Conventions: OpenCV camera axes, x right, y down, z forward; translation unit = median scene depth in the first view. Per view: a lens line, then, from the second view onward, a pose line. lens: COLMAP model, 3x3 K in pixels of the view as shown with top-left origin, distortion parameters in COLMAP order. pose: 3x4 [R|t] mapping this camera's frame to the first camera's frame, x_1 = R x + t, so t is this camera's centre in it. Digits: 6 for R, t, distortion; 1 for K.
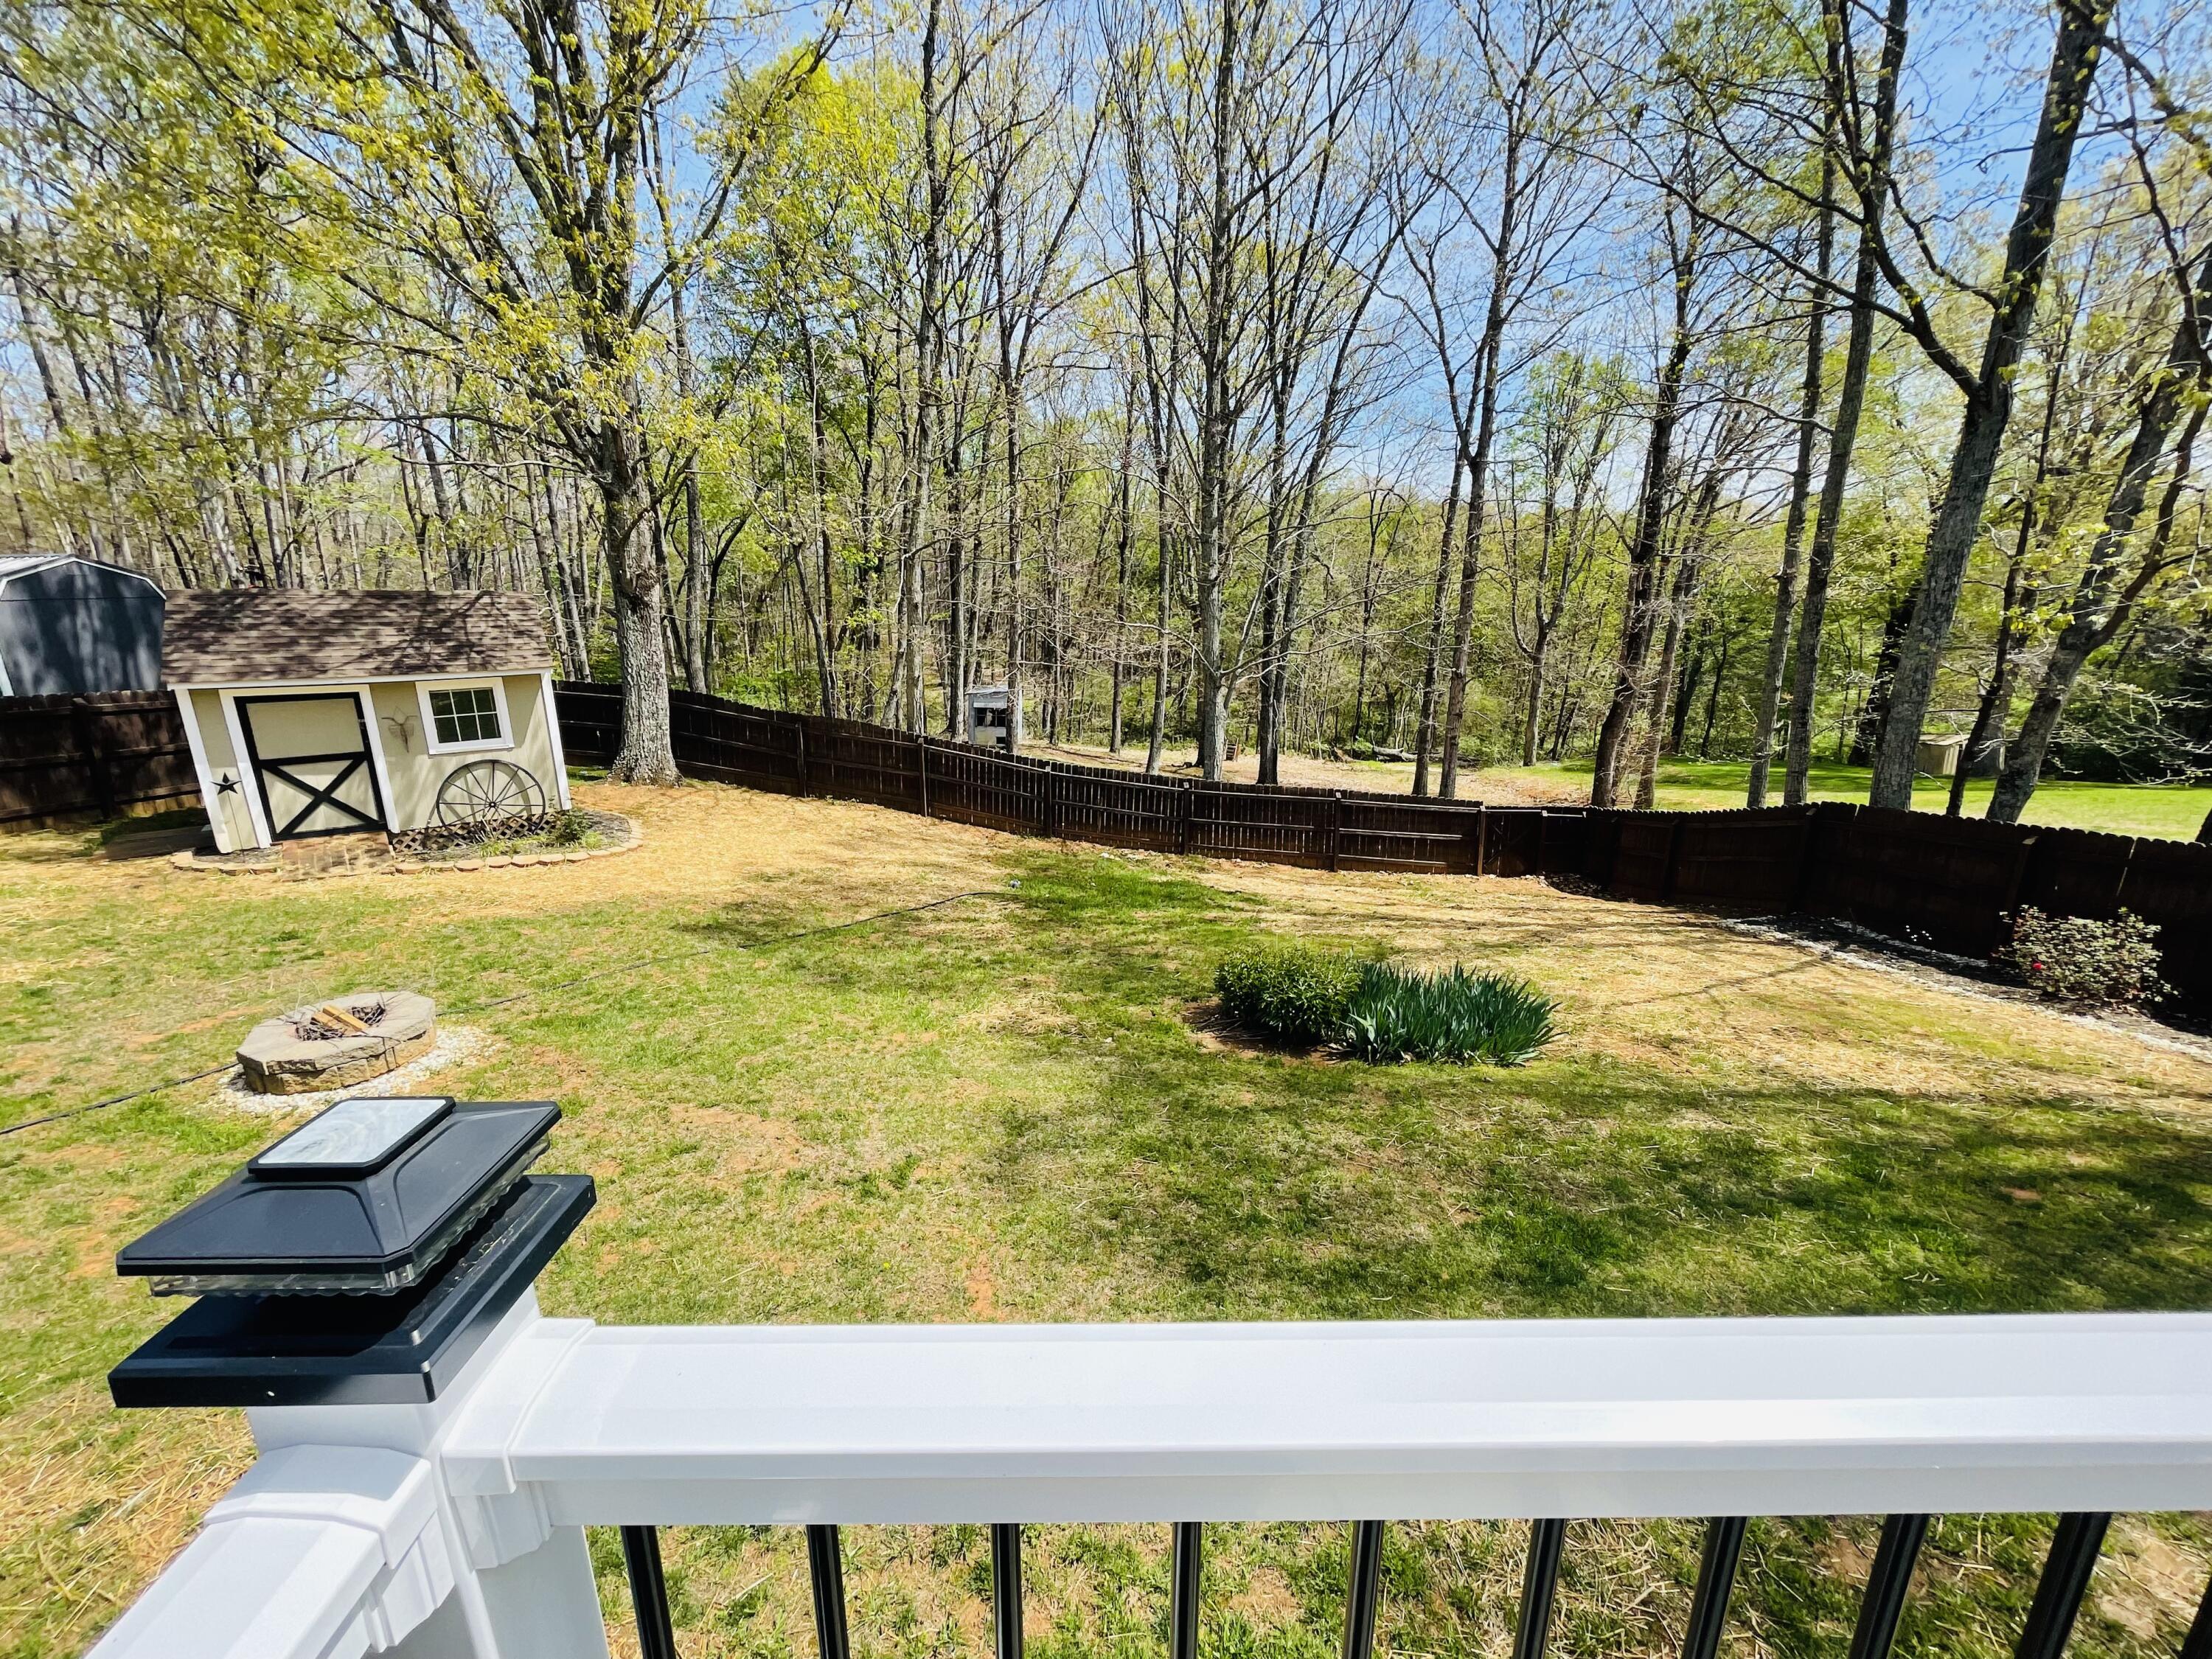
lens RADIAL K [[887.9, 0, 1098.6], [0, 887.9, 824.4], [0, 0, 1]] dist [0.000291, -0.000039]
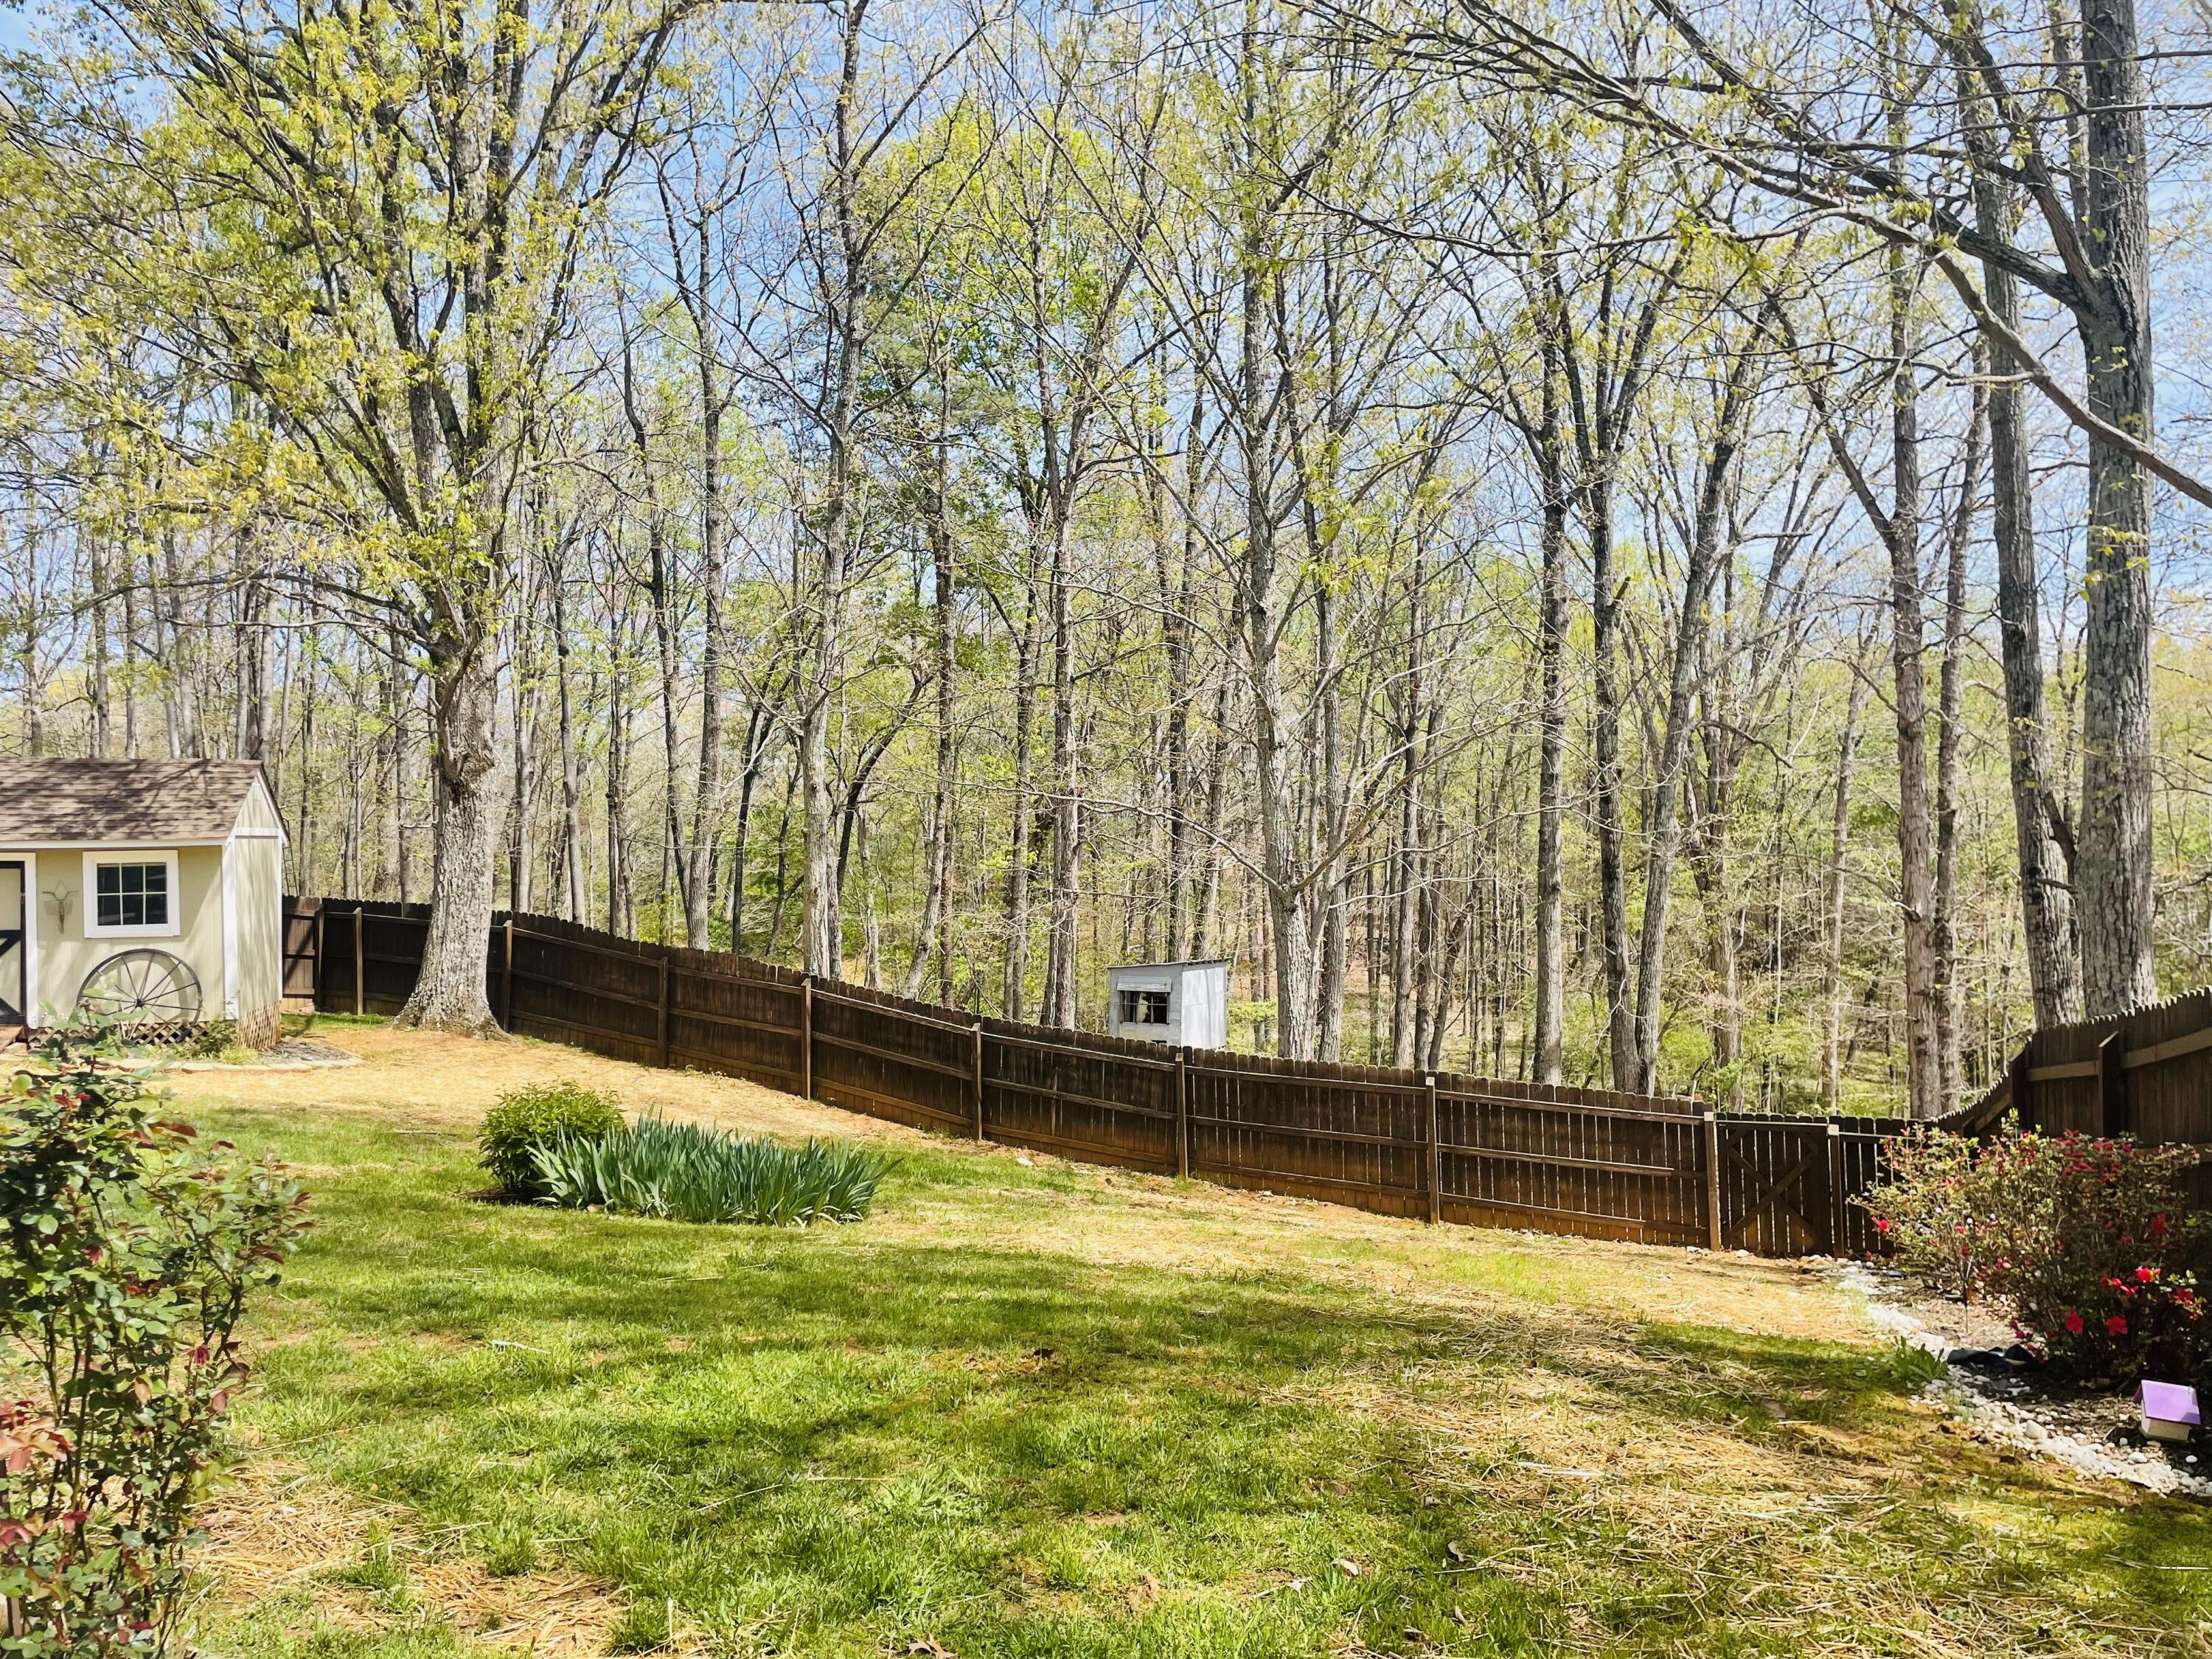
lens RADIAL K [[1666.6, 0, 1106.0], [0, 1666.6, 829.5], [0, 0, 1]] dist [0.105797, -0.128176]
pose [[0.926734, -0.028797, -0.374614, 0.769130], [-0.077329, 0.961093, -0.265181, 0.178871], [0.367675, 0.274721, 0.888450, -0.115385]]
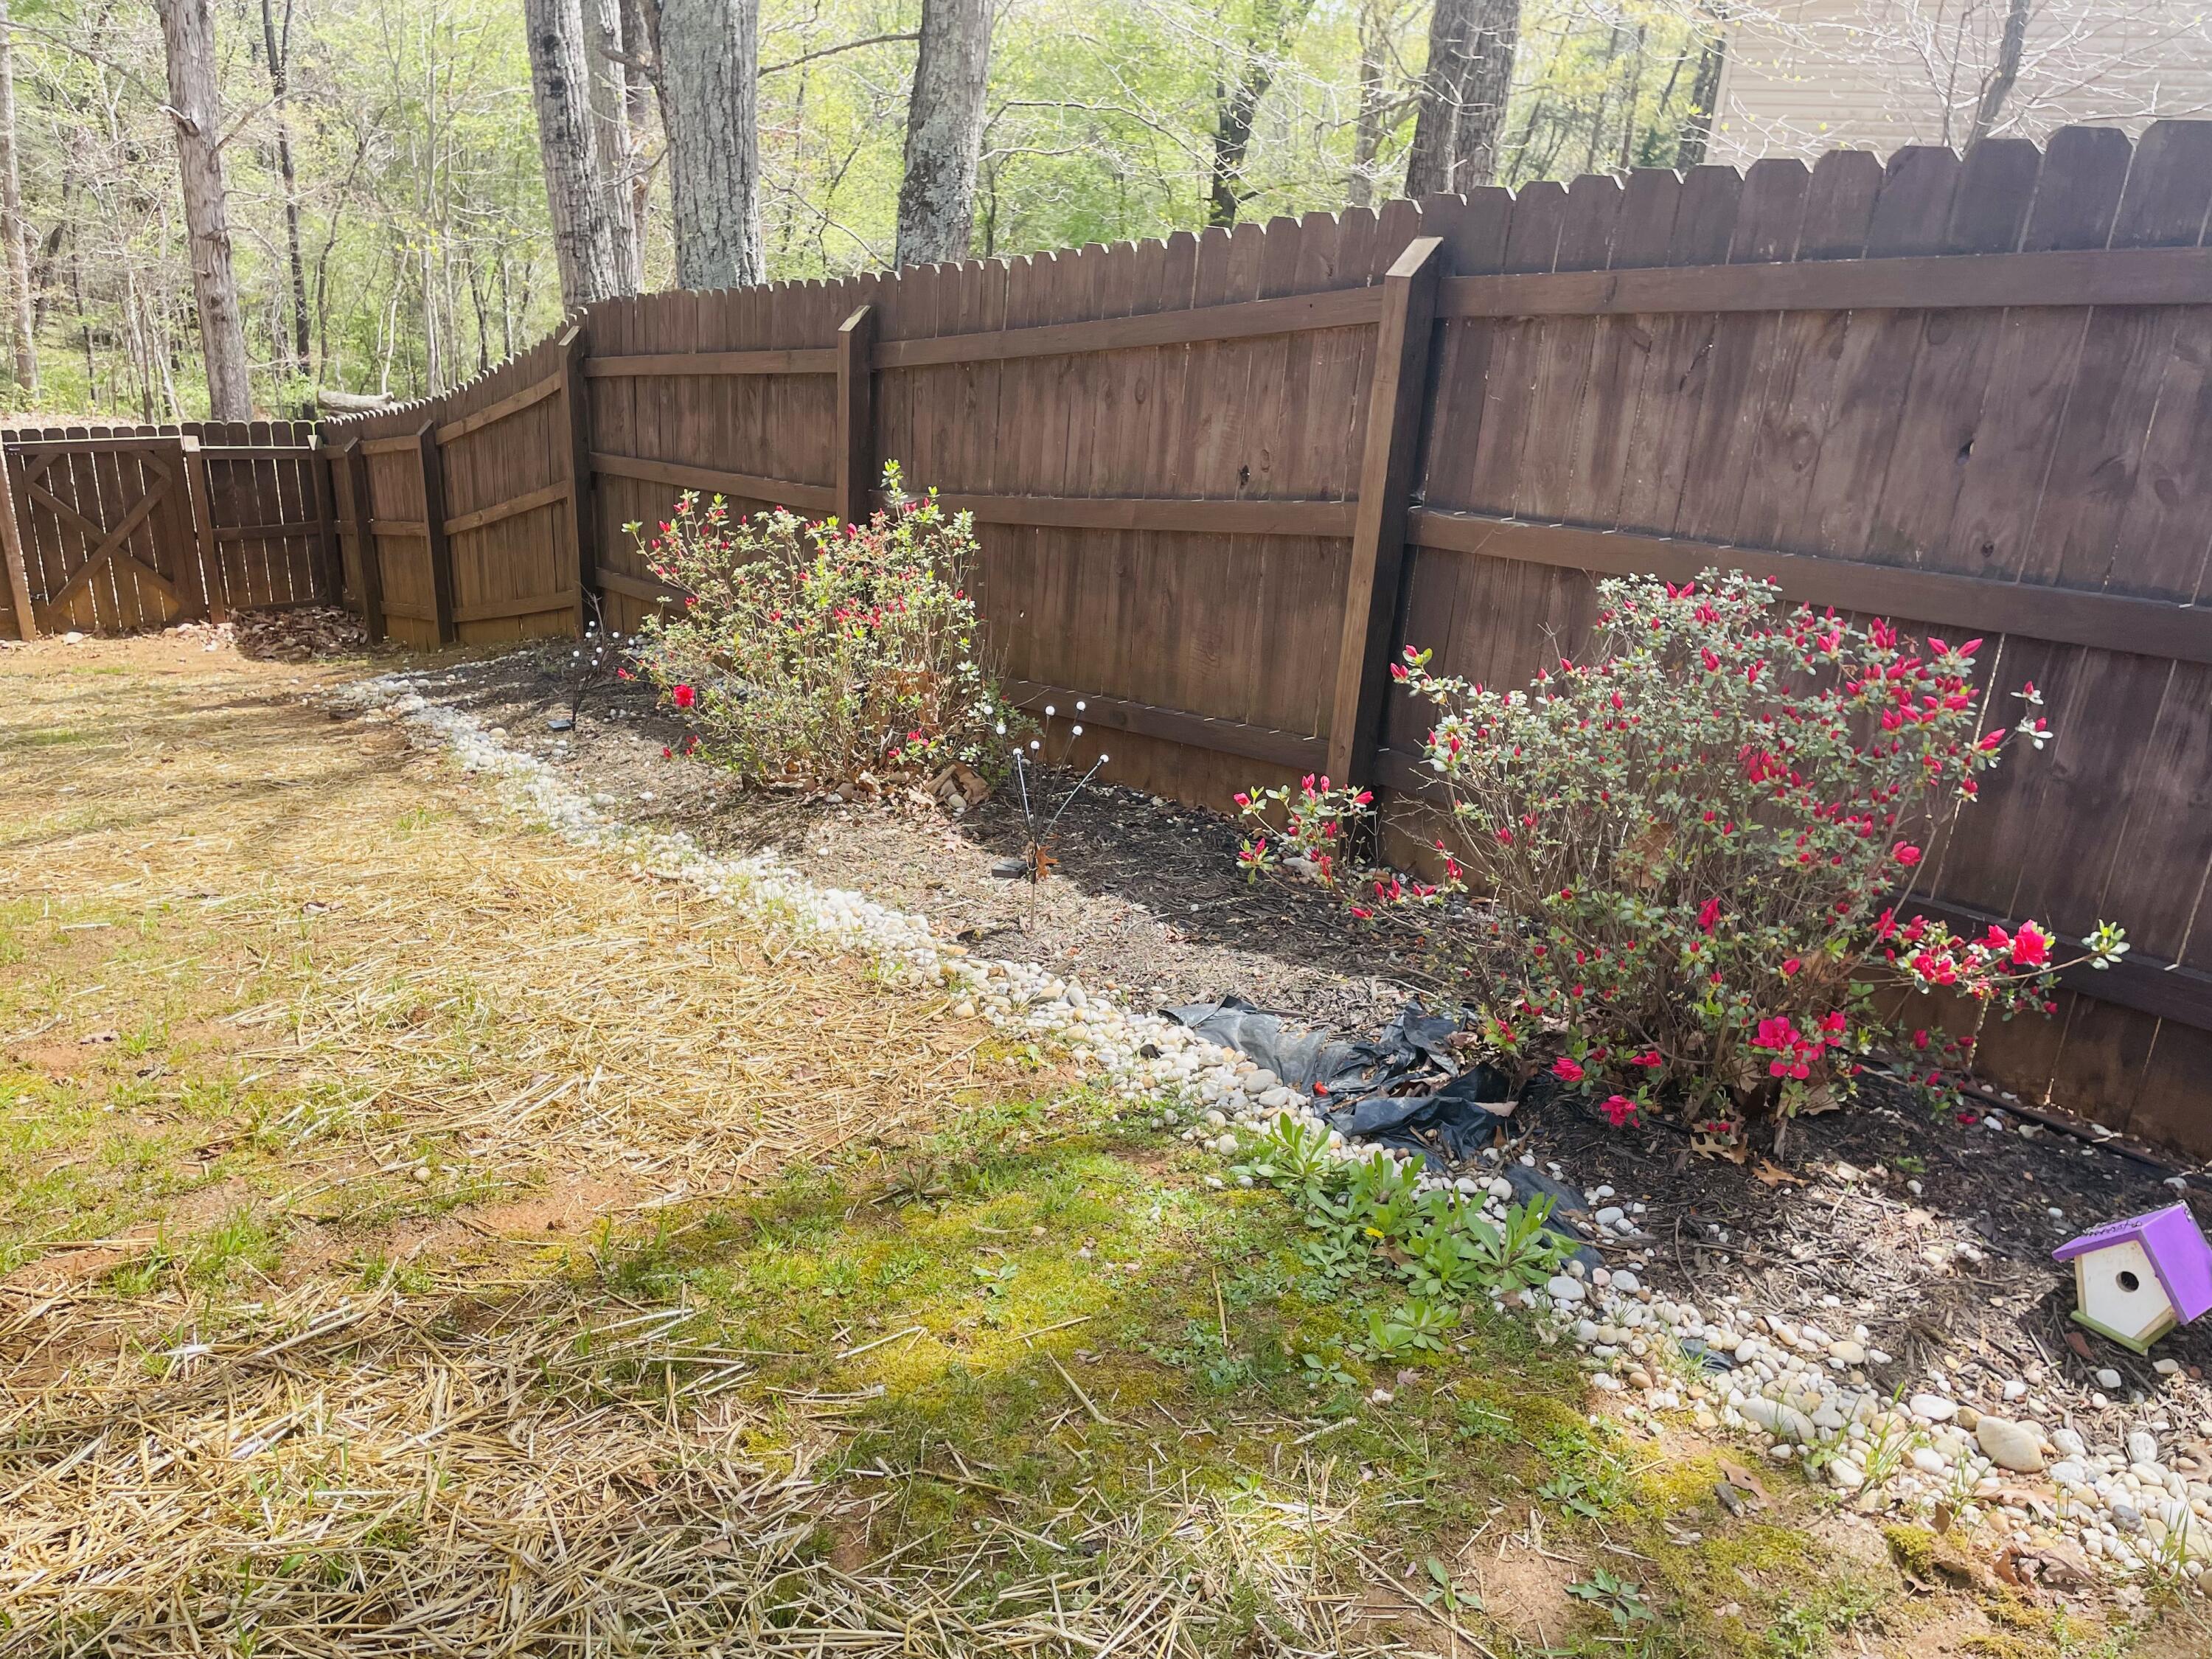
lens RADIAL K [[1666.6, 0, 1106.0], [0, 1666.6, 829.5], [0, 0, 1]] dist [0.105797, -0.128176]
pose [[0.829650, -0.162789, 0.534023, 0.663147], [0.087211, 0.982591, 0.164038, 0.093815], [-0.551430, -0.089522, 0.829404, 0.351652]]
